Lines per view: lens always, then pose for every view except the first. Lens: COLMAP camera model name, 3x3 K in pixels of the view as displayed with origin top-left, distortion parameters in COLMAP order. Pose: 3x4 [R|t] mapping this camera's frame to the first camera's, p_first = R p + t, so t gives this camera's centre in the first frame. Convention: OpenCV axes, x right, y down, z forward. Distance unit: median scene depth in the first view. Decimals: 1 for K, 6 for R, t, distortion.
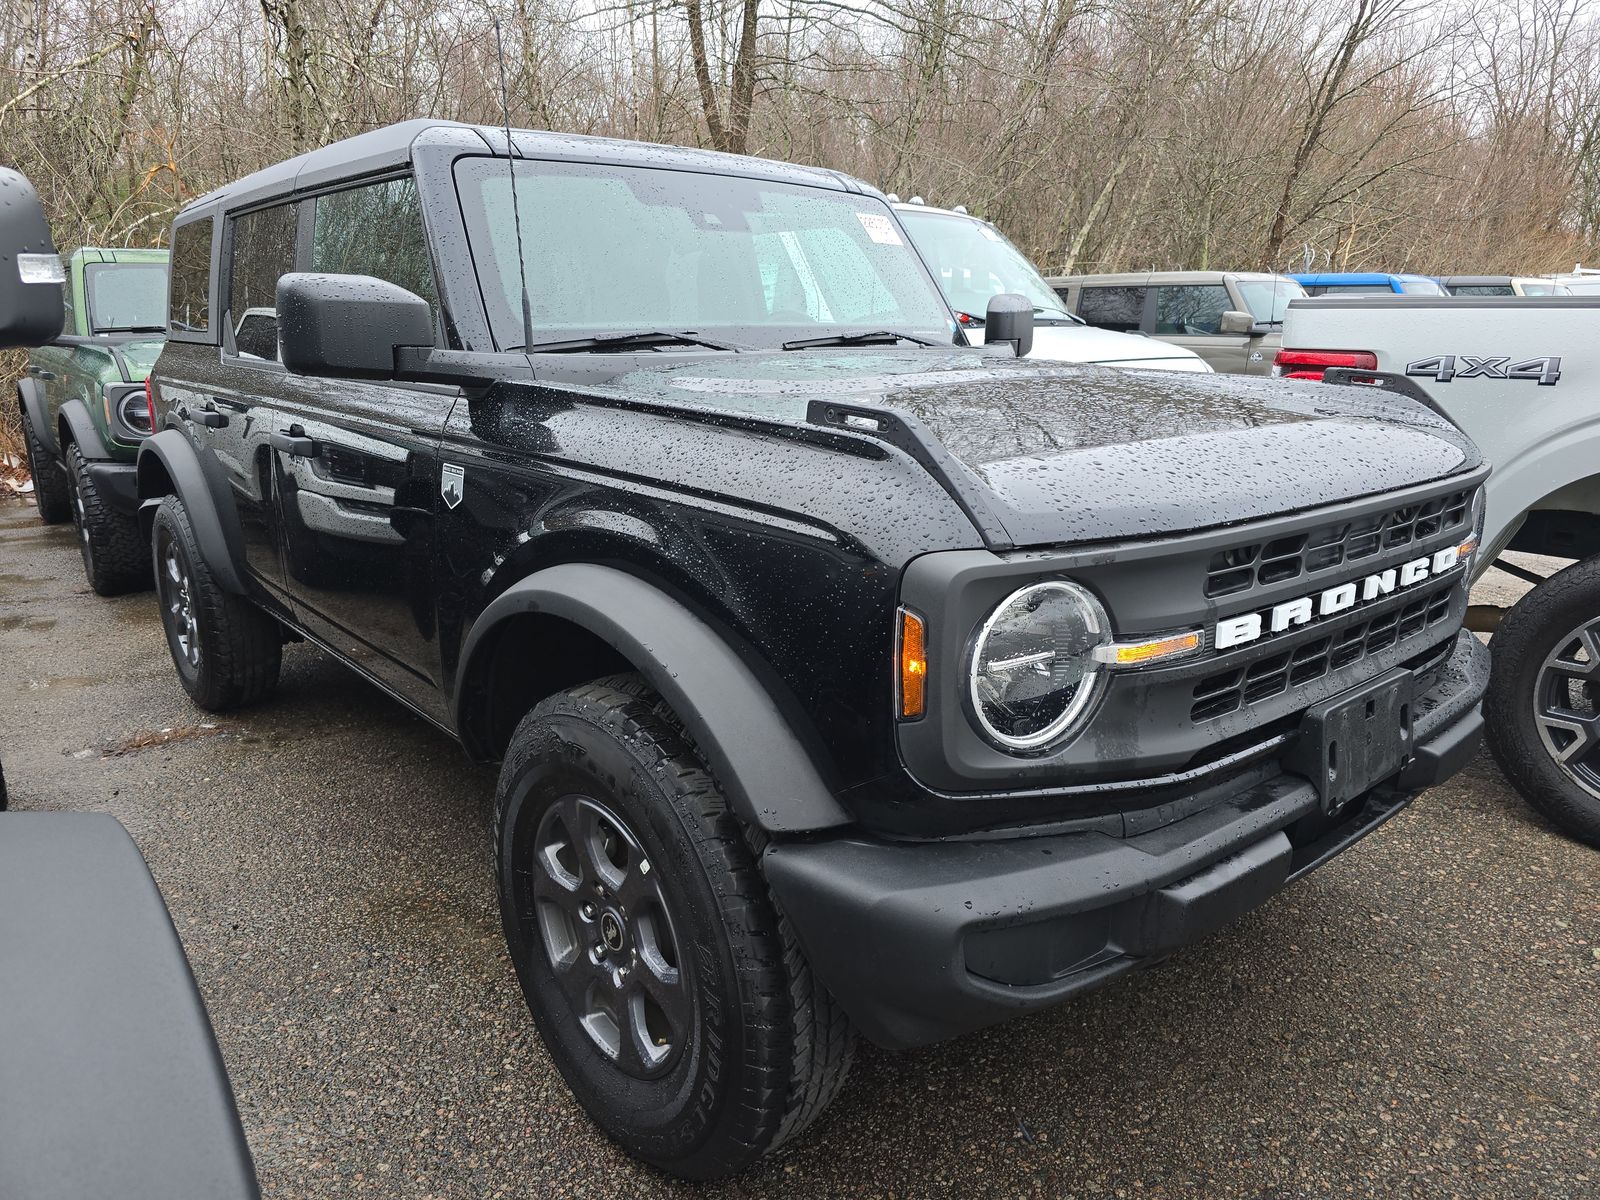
lens RADIAL K [[1081.3, 0, 793.5], [0, 1081.3, 594.4], [0, 0, 1]] dist [0.106178, -0.095973]
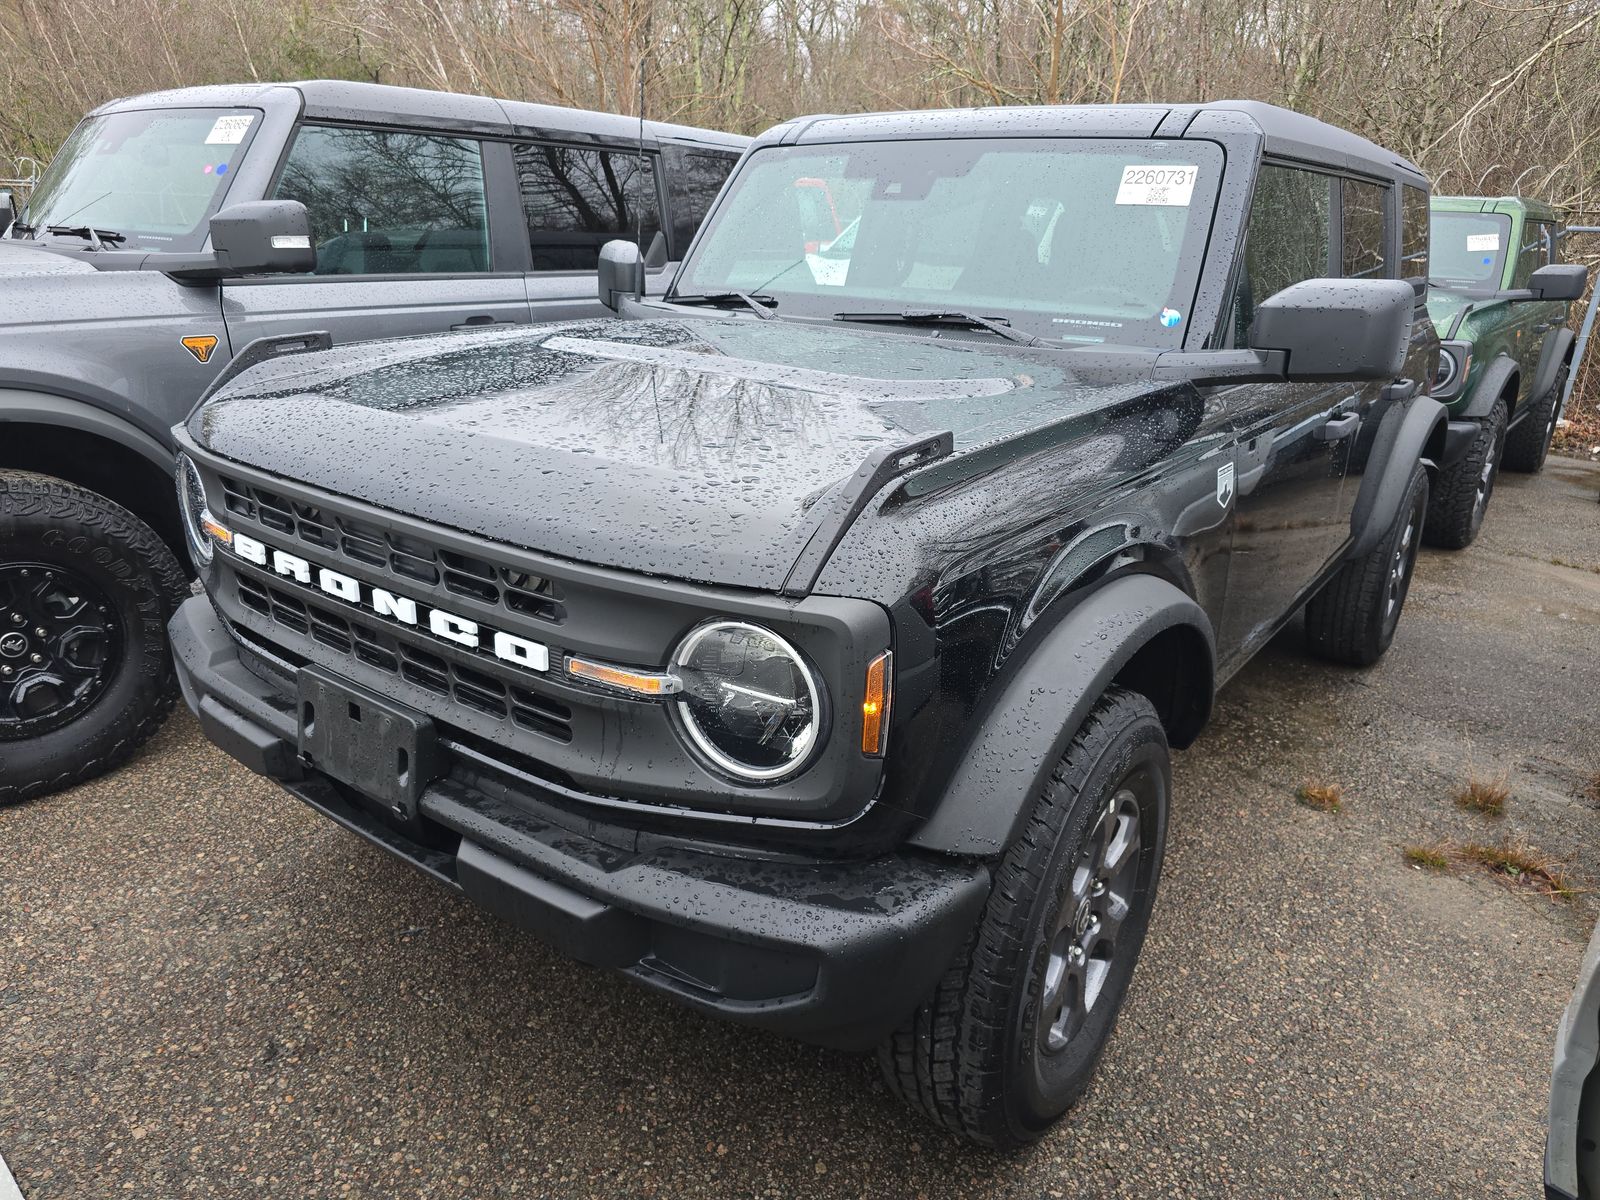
lens RADIAL K [[1079.3, 0, 799.4], [0, 1079.3, 587.3], [0, 0, 1]] dist [0.084940, -0.098803]
pose [[0.213379, 0.318927, -0.923447, 1.470457], [-0.269604, 0.927735, 0.258111, -0.360807], [0.939033, 0.193889, 0.283943, 1.066665]]
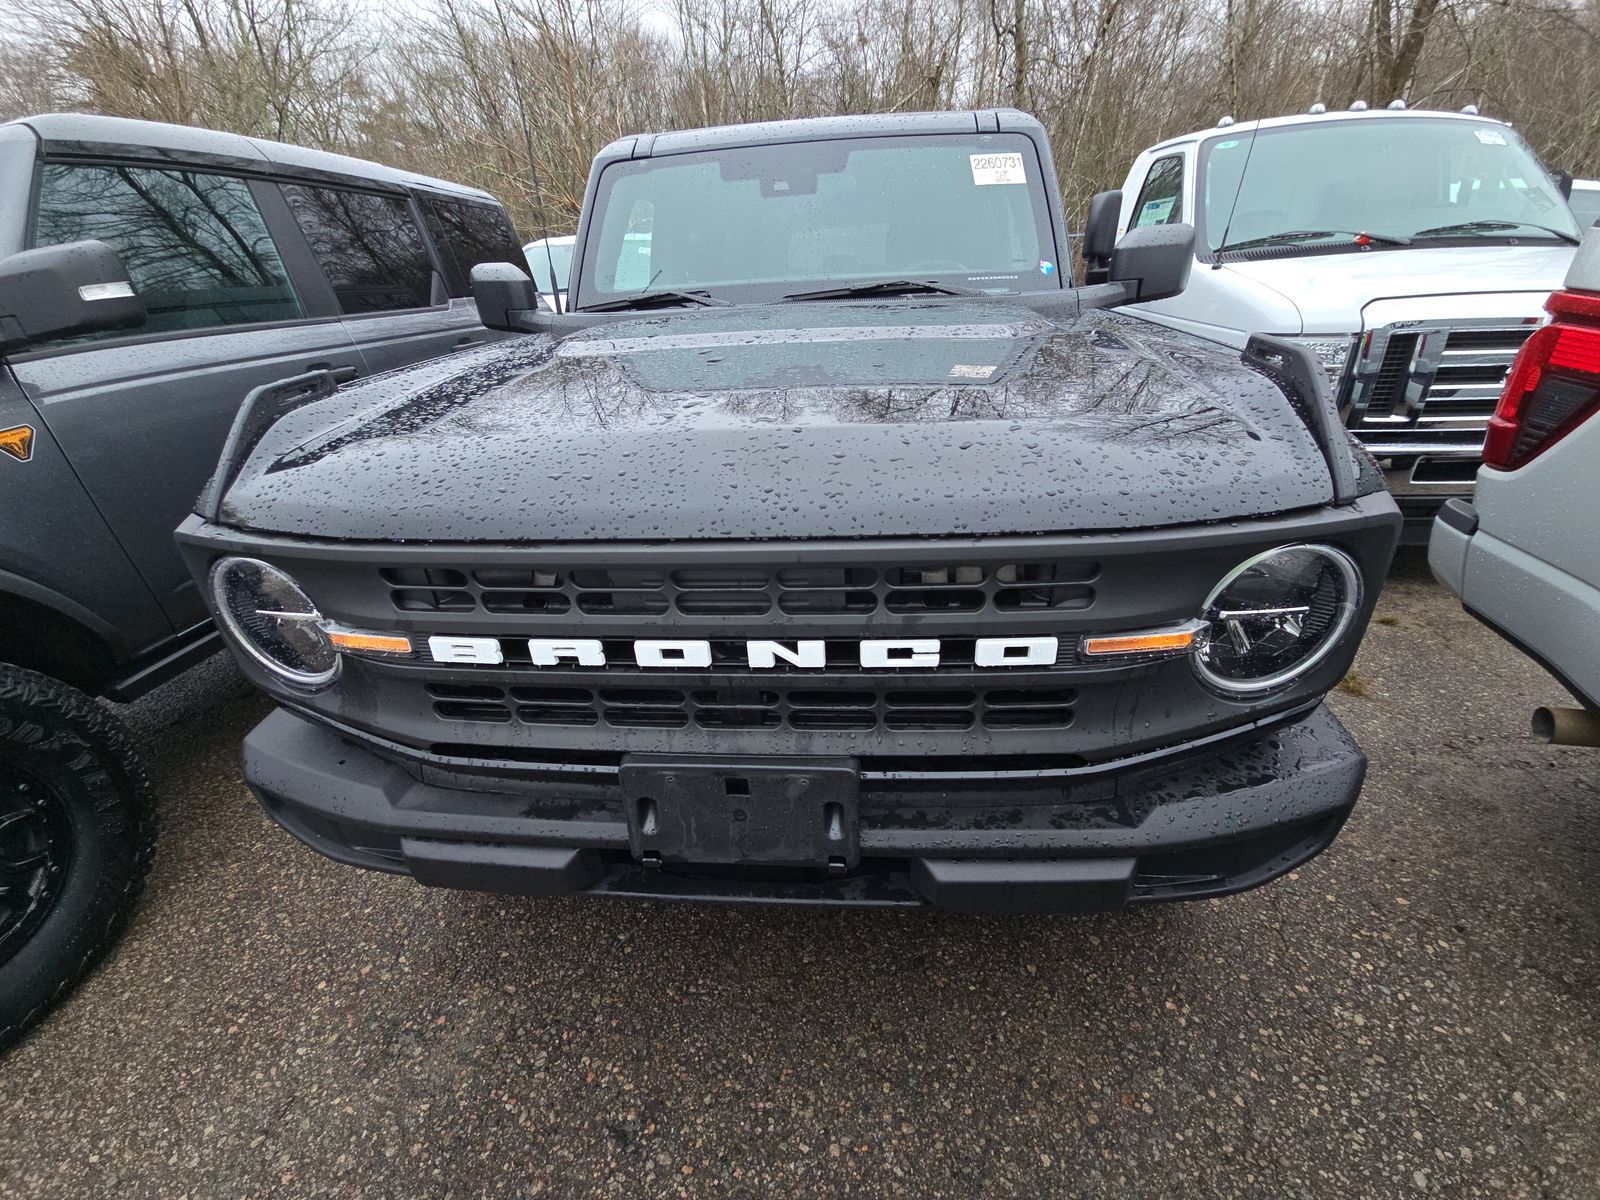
lens RADIAL K [[647.5, 0, 800.0], [0, 647.5, 600.0], [0, 0, 1]] dist [0.016063, -0.010231]
pose [[0.700809, 0.290076, -0.651707, 0.828609], [-0.127108, 0.949747, 0.286050, -0.178525], [0.701933, -0.117629, 0.702463, 0.693457]]
